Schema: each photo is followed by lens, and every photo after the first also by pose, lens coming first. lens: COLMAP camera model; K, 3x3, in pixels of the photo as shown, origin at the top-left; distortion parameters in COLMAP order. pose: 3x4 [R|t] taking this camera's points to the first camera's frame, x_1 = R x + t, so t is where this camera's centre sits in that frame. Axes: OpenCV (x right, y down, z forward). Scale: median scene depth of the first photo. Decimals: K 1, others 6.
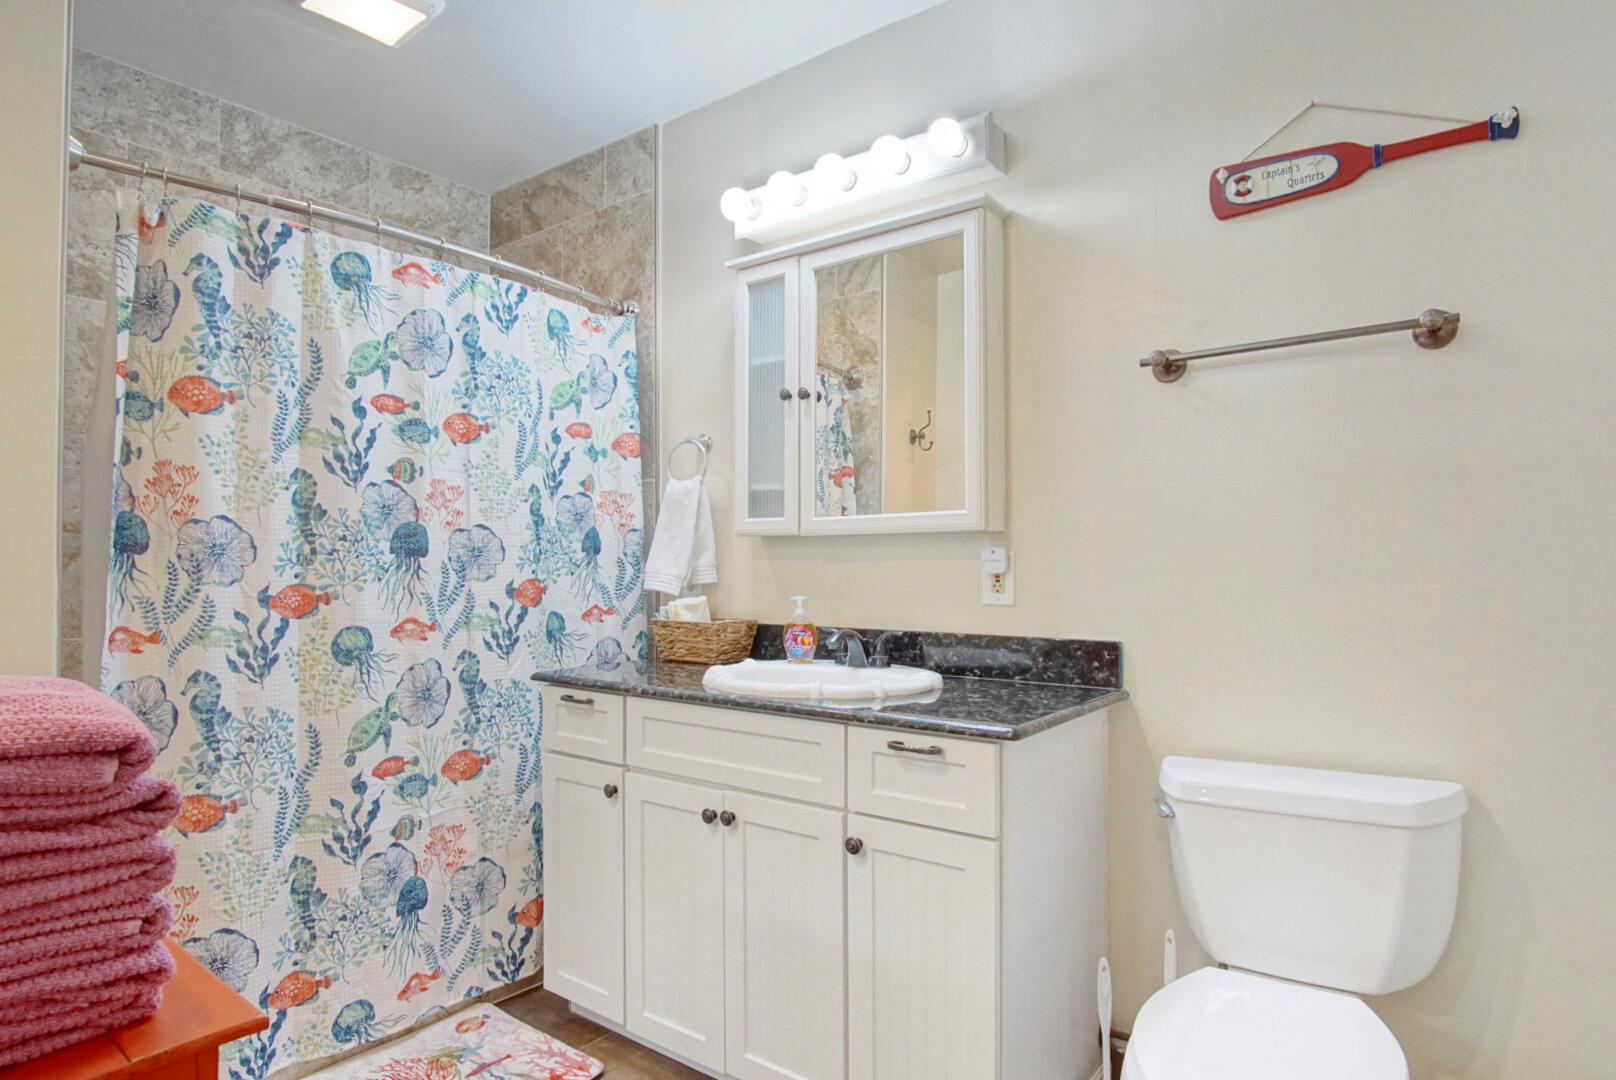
lens RADIAL K [[889.8, 0, 812.6], [0, 889.8, 541.4], [0, 0, 1]] dist [-0.002968, 0.000412]
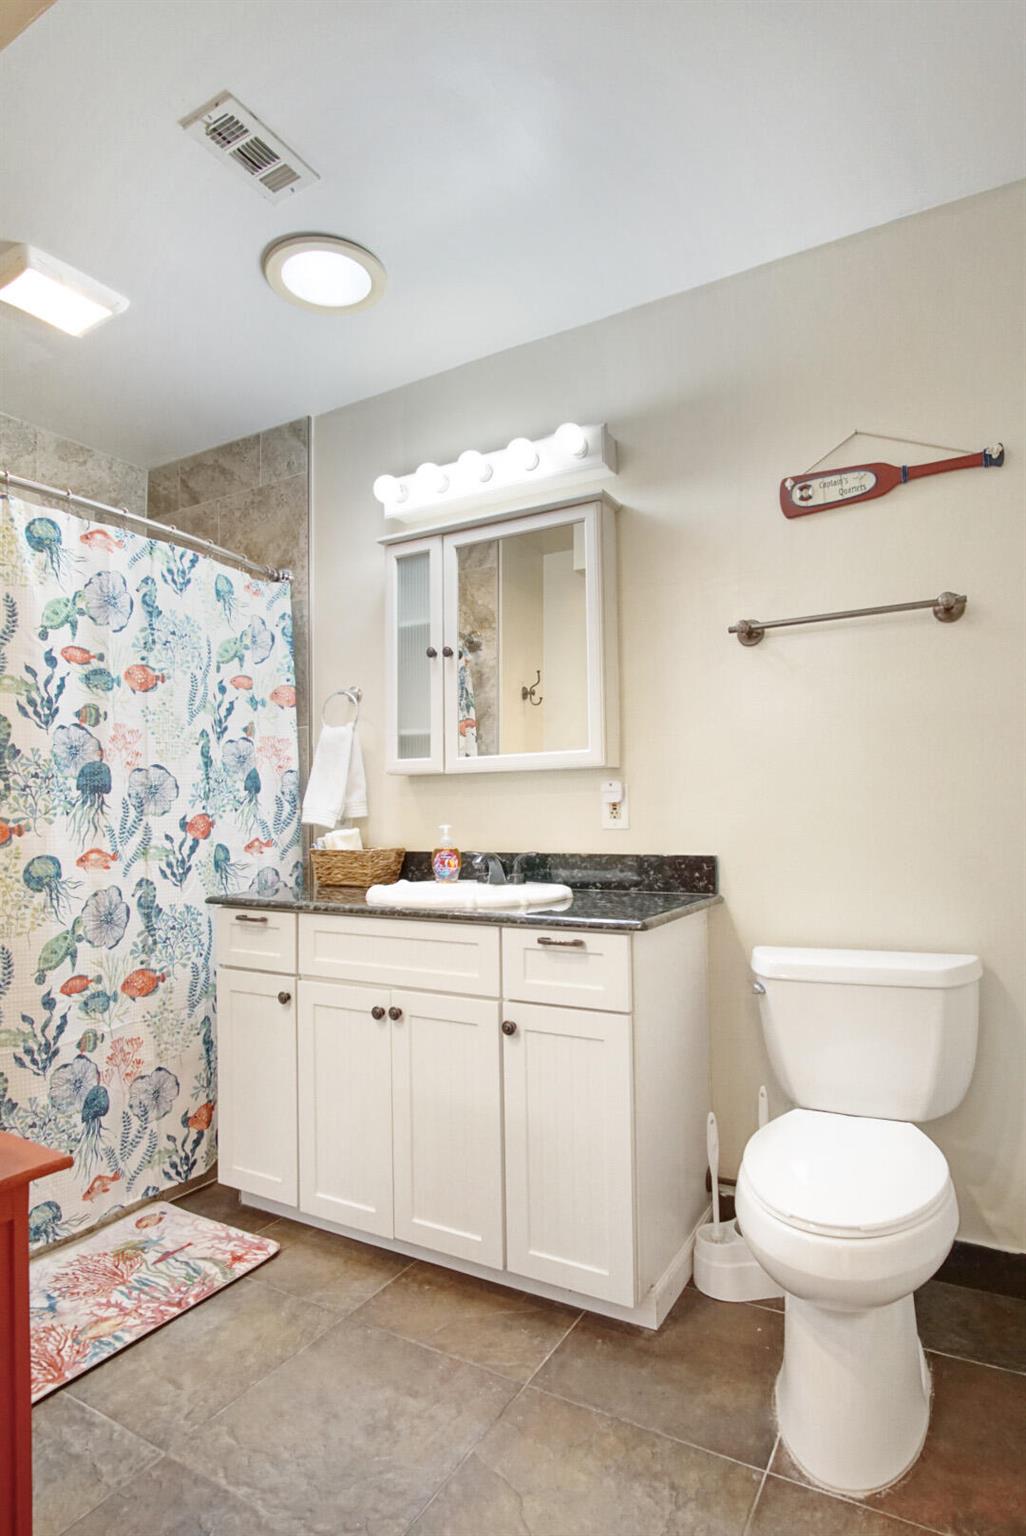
lens RADIAL K [[818.7, 0, 513.0], [0, 818.7, 768.0], [0, 0, 1]] dist [0.001266, 0.000345]
pose [[0.991114, -0.004012, 0.132956, -0.072547], [0.008502, 0.999412, -0.033222, 0.024152], [-0.132744, 0.034057, 0.990565, -0.076107]]
